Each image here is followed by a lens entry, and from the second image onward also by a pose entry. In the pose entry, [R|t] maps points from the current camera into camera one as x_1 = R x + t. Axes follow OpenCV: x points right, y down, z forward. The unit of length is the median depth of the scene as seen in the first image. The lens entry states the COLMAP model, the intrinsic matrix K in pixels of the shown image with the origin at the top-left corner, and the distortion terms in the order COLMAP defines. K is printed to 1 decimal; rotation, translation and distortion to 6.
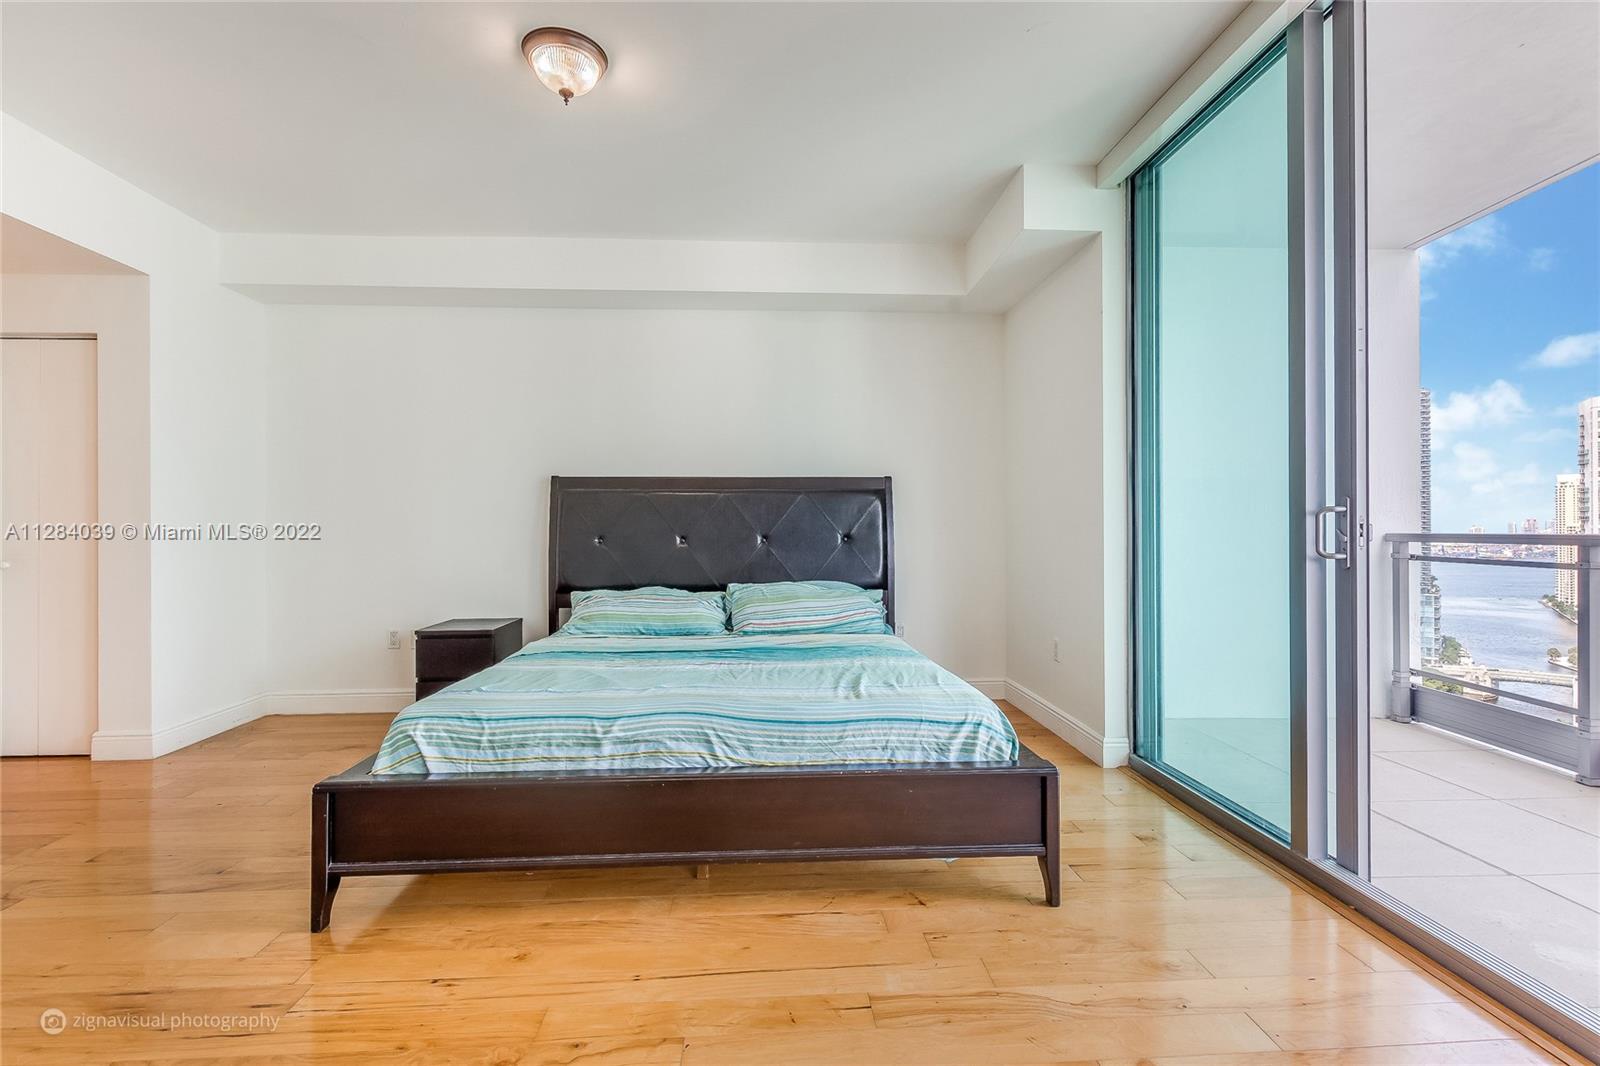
lens RADIAL K [[698.0, 0, 802.3], [0, 698.0, 527.6], [0, 0, 1]] dist [0.000493, -0.000435]
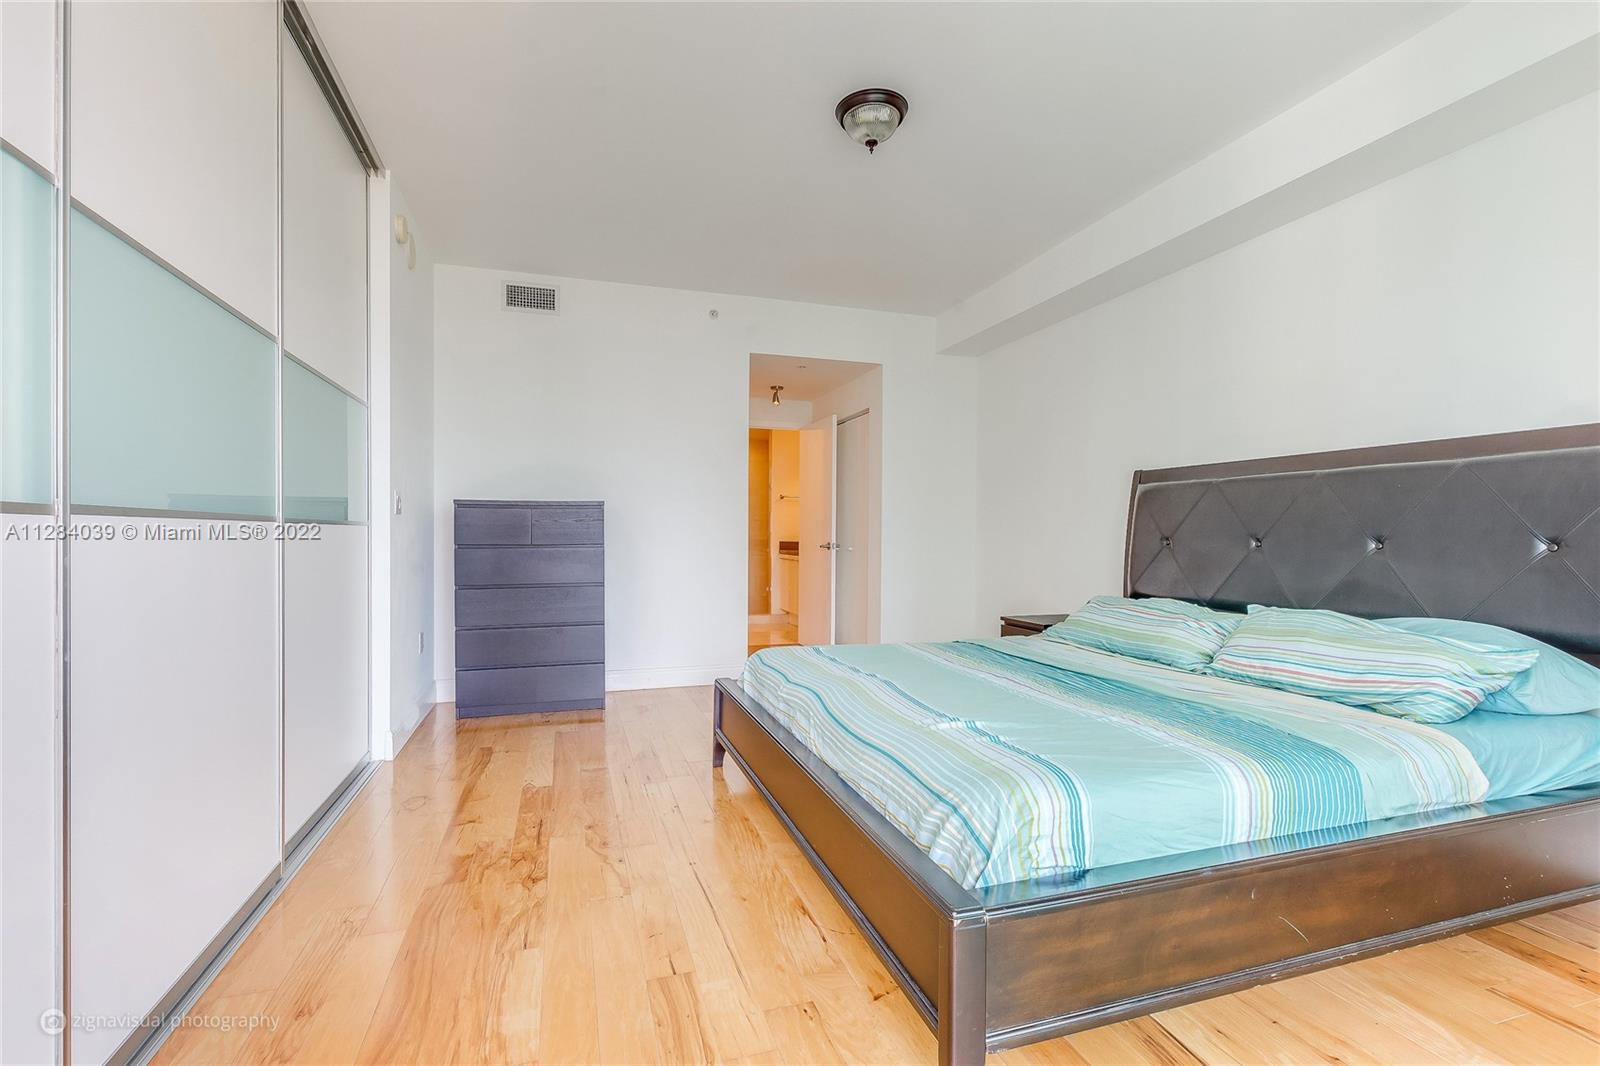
lens RADIAL K [[713.5, 0, 800.0], [0, 713.5, 533.0], [0, 0, 1]] dist [0.000716, -0.000069]
pose [[0.246119, 0.005993, -0.969221, 0.523819], [-0.000209, 0.999981, 0.006131, 0.003156], [0.969240, -0.001306, 0.246116, 0.402478]]
